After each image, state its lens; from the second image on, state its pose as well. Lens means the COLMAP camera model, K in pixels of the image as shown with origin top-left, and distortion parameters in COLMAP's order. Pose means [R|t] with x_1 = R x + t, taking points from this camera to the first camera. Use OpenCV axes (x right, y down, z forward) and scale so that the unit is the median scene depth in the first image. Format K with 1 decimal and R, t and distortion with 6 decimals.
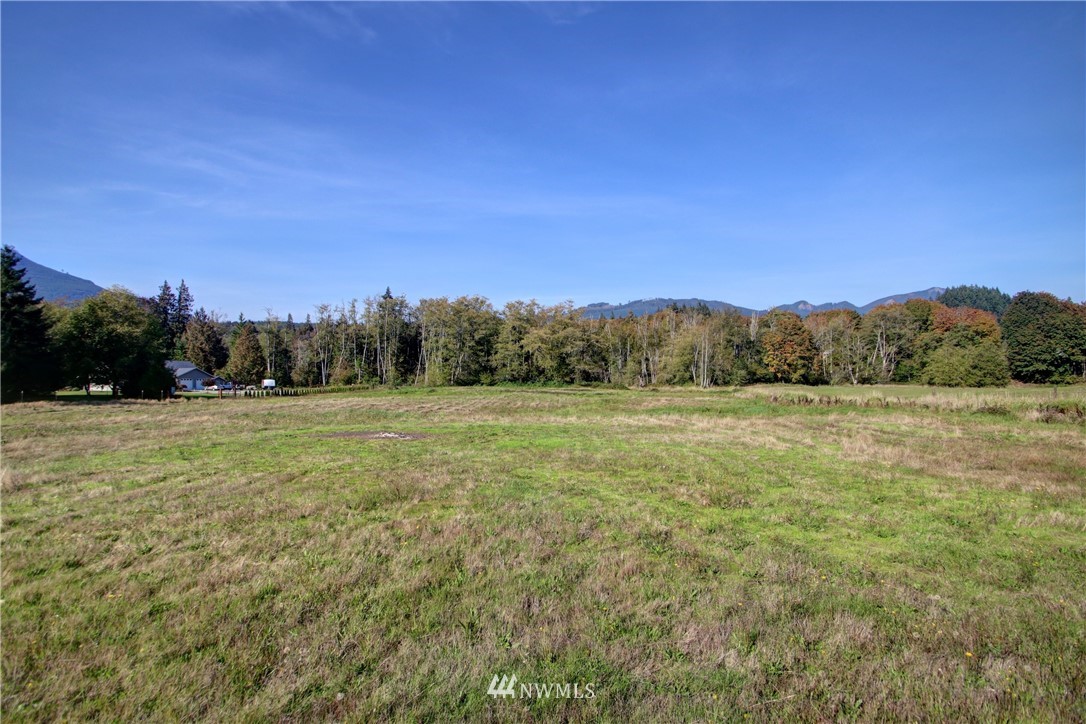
lens RADIAL K [[514.7, 0, 548.9], [0, 514.7, 366.8], [0, 0, 1]] dist [0.008128, -0.009242]
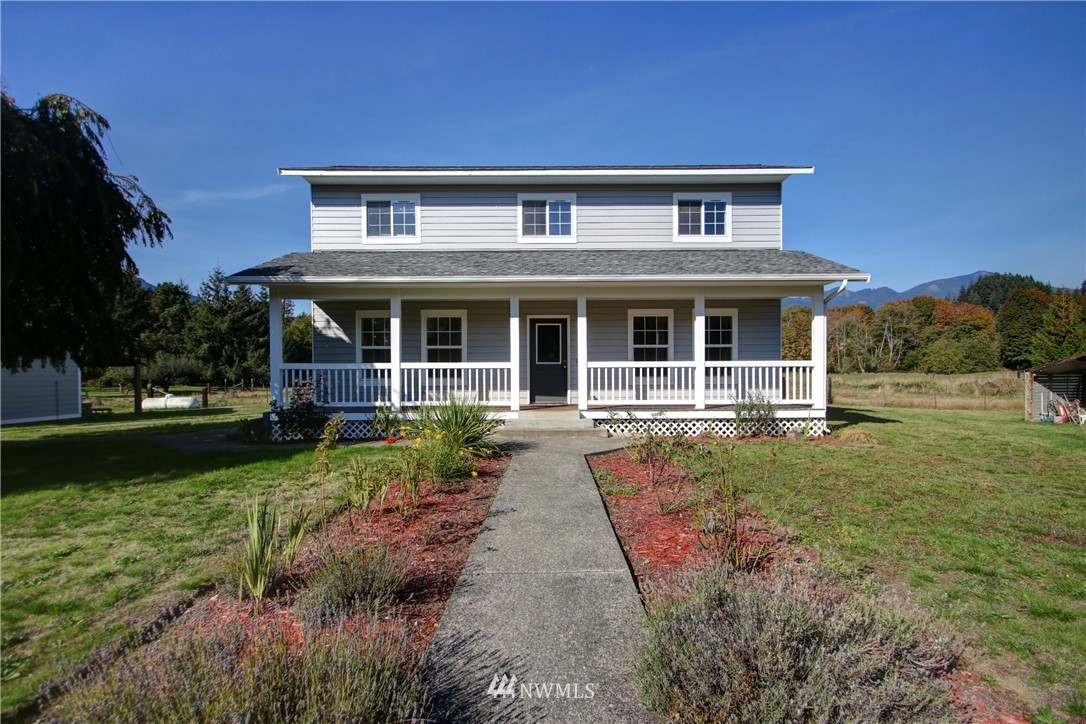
lens RADIAL K [[514.7, 0, 552.1], [0, 514.7, 372.0], [0, 0, 1]] dist [0.008128, -0.009242]
pose [[0.998732, -0.006989, -0.049846, -0.036331], [0.008380, 0.999580, 0.027759, -0.005091], [0.049631, -0.028142, 0.998371, -0.174516]]
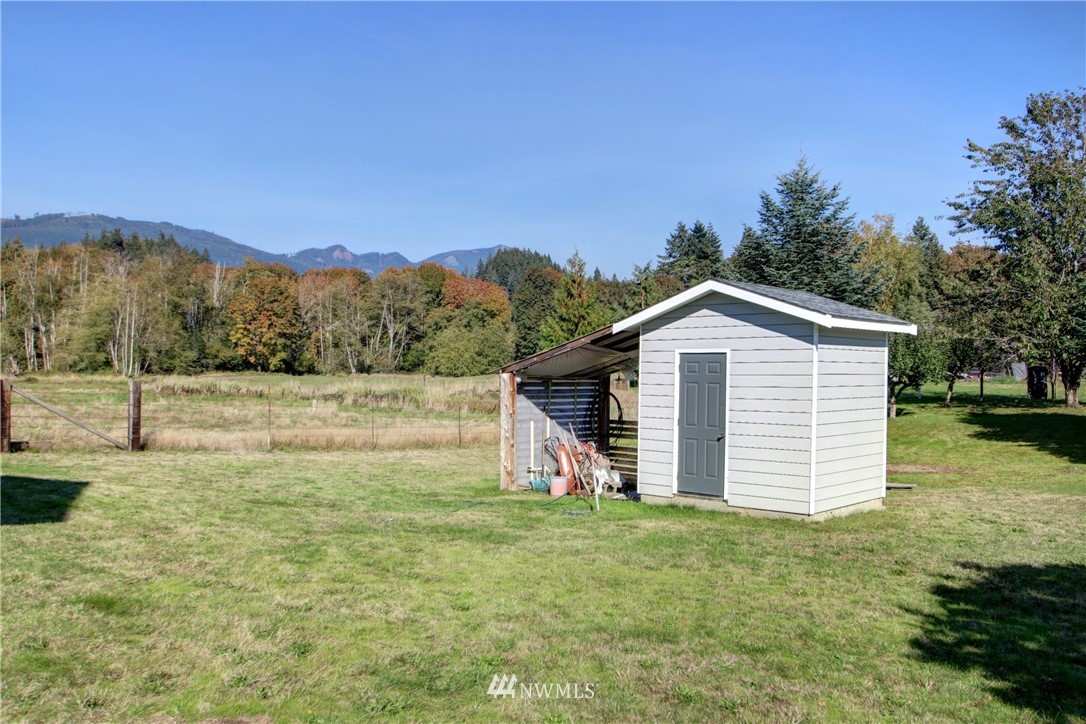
lens RADIAL K [[863.5, 0, 517.5], [0, 863.5, 384.1], [0, 0, 1]] dist [0.003029, -0.003279]
pose [[0.786850, -0.001183, 0.617143, 0.018641], [-0.027278, 0.998954, 0.036694, -0.002756], [-0.616541, -0.045707, 0.785995, -0.114460]]
